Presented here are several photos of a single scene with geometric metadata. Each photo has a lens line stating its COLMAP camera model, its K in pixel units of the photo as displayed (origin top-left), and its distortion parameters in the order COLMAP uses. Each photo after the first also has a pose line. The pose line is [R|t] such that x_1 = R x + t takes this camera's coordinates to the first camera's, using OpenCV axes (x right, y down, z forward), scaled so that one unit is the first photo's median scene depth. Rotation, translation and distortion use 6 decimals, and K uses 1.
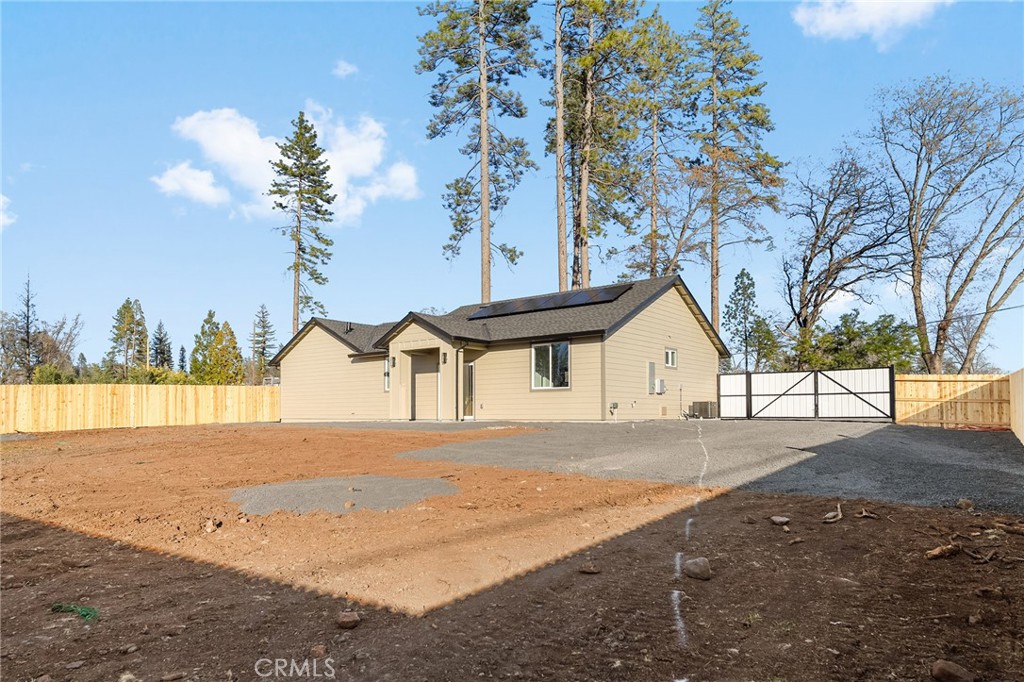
lens RADIAL K [[648.0, 0, 511.4], [0, 648.0, 391.8], [0, 0, 1]] dist [-0.001066, 0.000052]
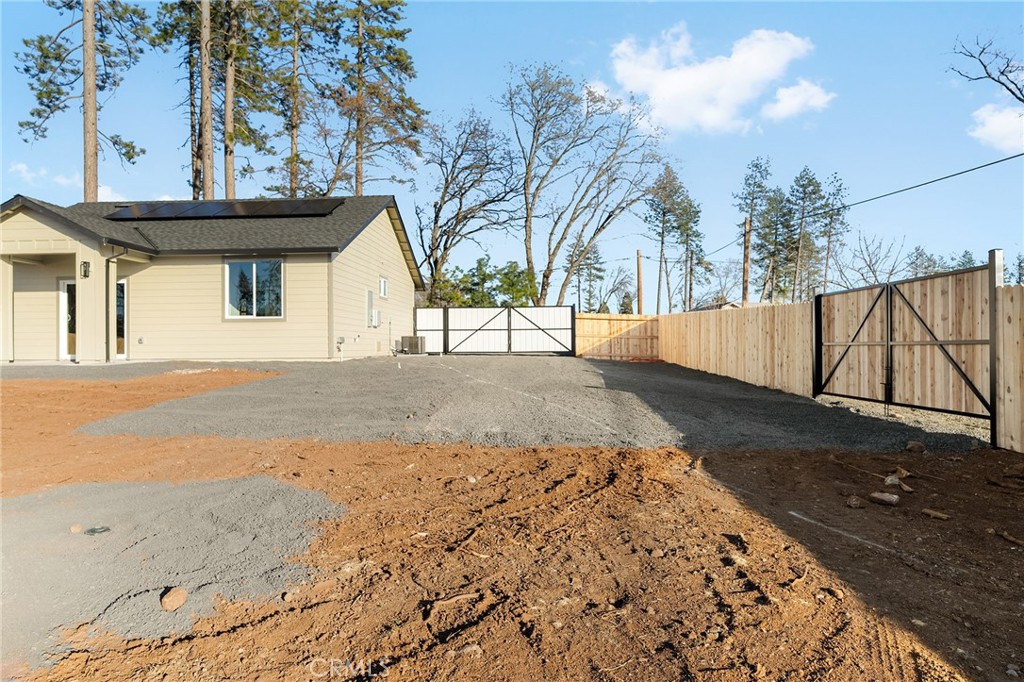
lens RADIAL K [[615.6, 0, 512.0], [0, 615.6, 341.0], [0, 0, 1]] dist [-0.001525, 0.000386]
pose [[0.815812, 0.001374, 0.578316, -0.051467], [-0.015263, 0.999700, 0.019155, 0.001566], [-0.578116, -0.024454, 0.815588, 0.100478]]
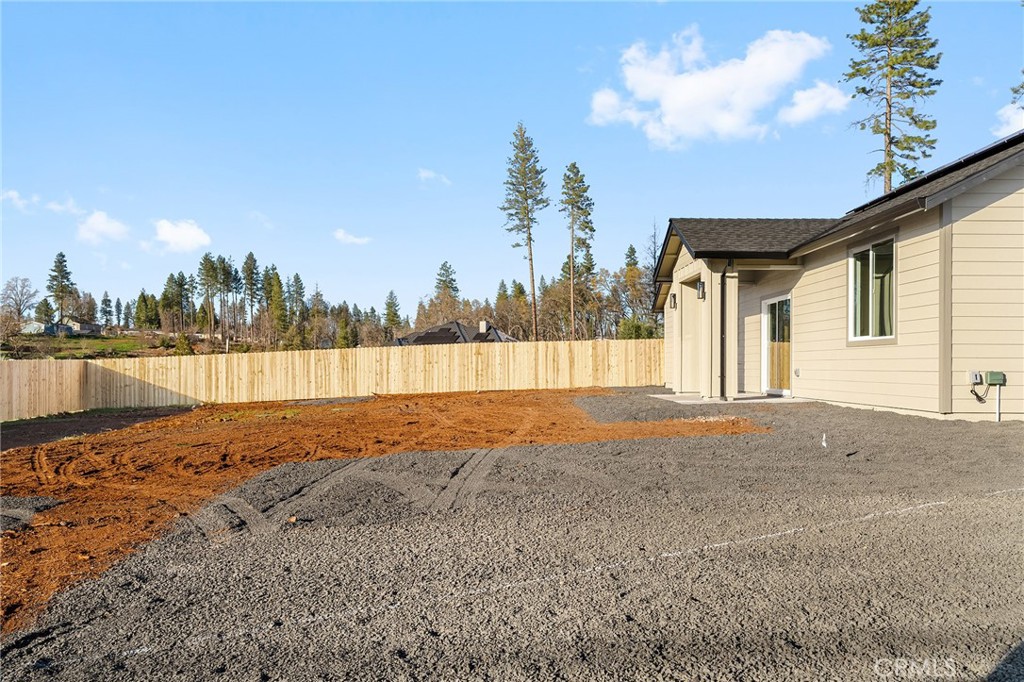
lens RADIAL K [[772.3, 0, 513.2], [0, 772.3, 365.2], [0, 0, 1]] dist [-0.002094, -0.001975]
pose [[0.626712, 0.002603, -0.779247, 0.152128], [0.025754, 0.999379, 0.024052, -0.003018], [0.778826, -0.035143, 0.626255, 0.200083]]
